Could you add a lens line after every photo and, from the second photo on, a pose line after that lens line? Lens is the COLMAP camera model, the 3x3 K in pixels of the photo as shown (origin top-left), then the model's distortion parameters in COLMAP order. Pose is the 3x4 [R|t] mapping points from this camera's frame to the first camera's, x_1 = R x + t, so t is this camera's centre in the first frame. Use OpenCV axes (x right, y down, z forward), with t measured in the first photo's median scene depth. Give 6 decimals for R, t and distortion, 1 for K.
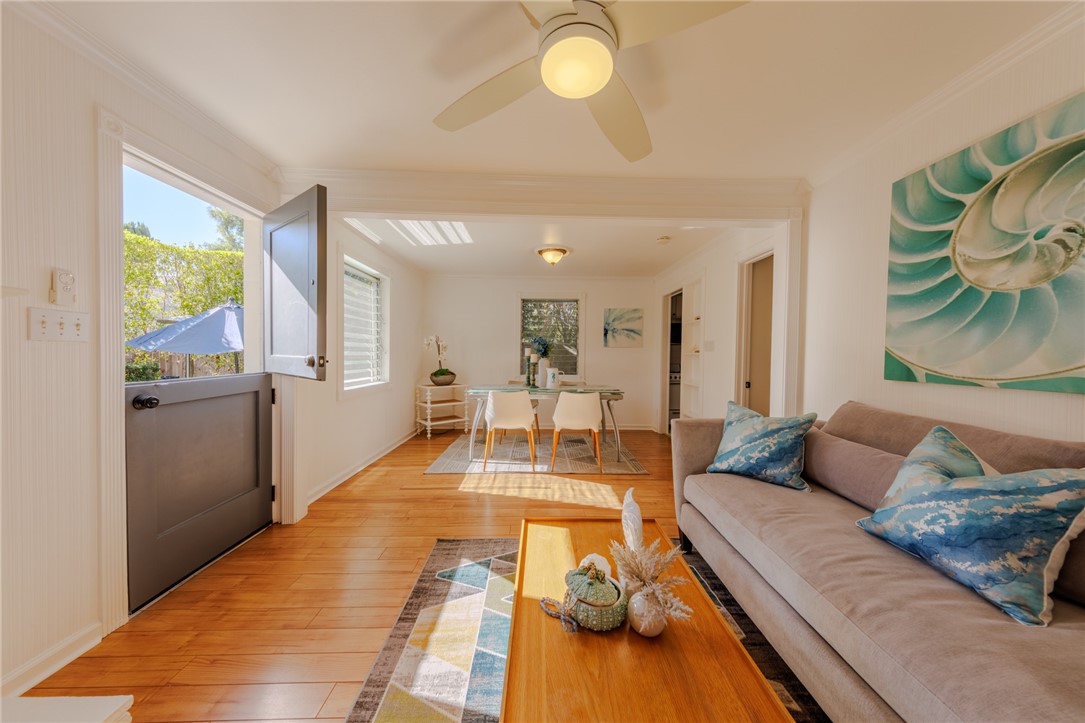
lens RADIAL K [[340.1, 0, 541.9], [0, 340.1, 360.5], [0, 0, 1]] dist [0.007229, -0.000279]
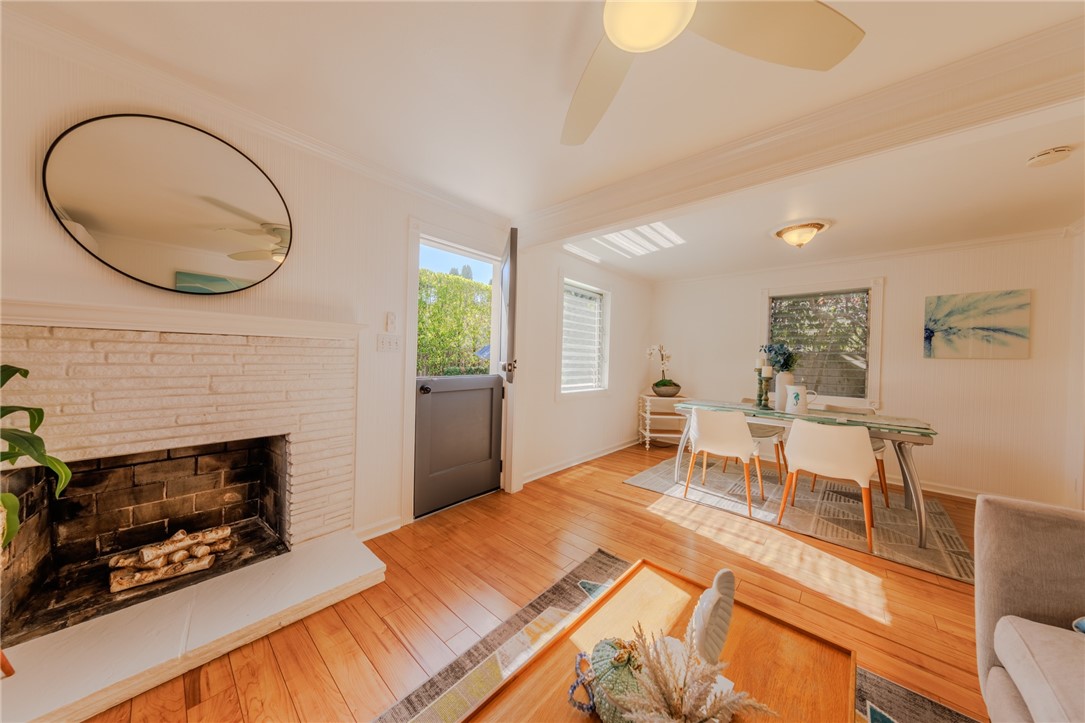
lens RADIAL K [[340.1, 0, 541.9], [0, 340.1, 360.5], [0, 0, 1]] dist [0.007229, -0.000279]
pose [[0.732622, 0.012754, -0.680516, 0.150039], [-0.032454, 0.999342, -0.016209, -0.002862], [0.679861, 0.033961, 0.732554, 0.086680]]
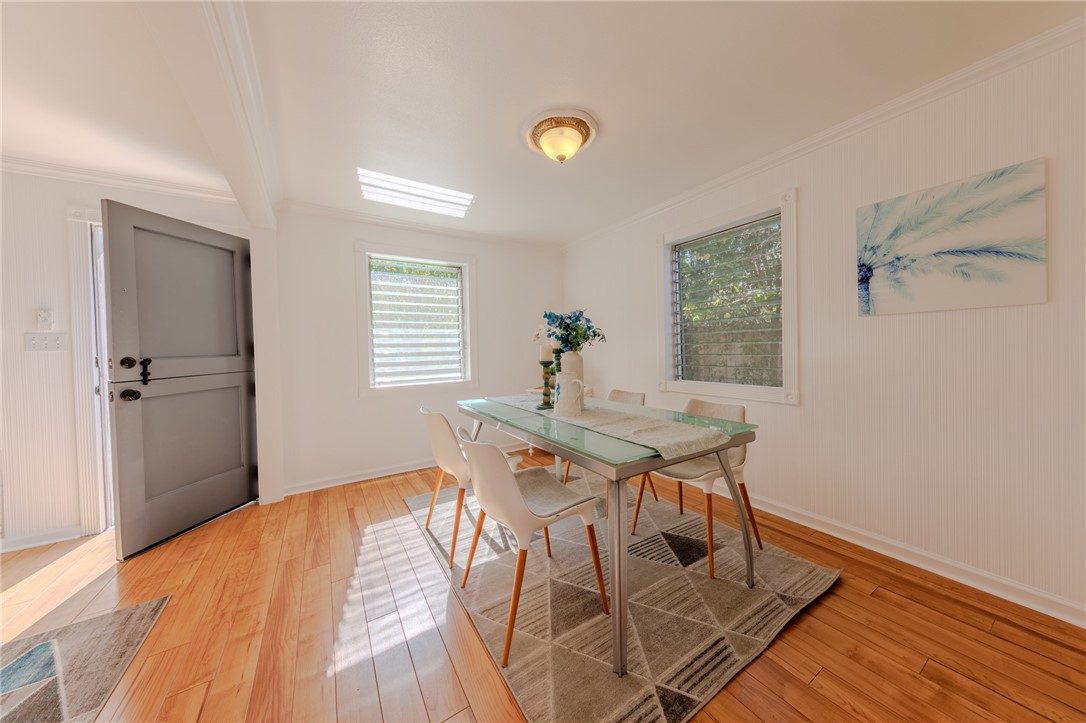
lens RADIAL K [[347.5, 0, 546.3], [0, 347.5, 360.6], [0, 0, 1]] dist [0.004729, -0.000074]
pose [[0.536465, 0.005739, -0.843903, 0.495920], [0.008770, 0.999885, 0.012375, 0.000149], [0.843877, -0.014040, 0.536353, 0.812085]]
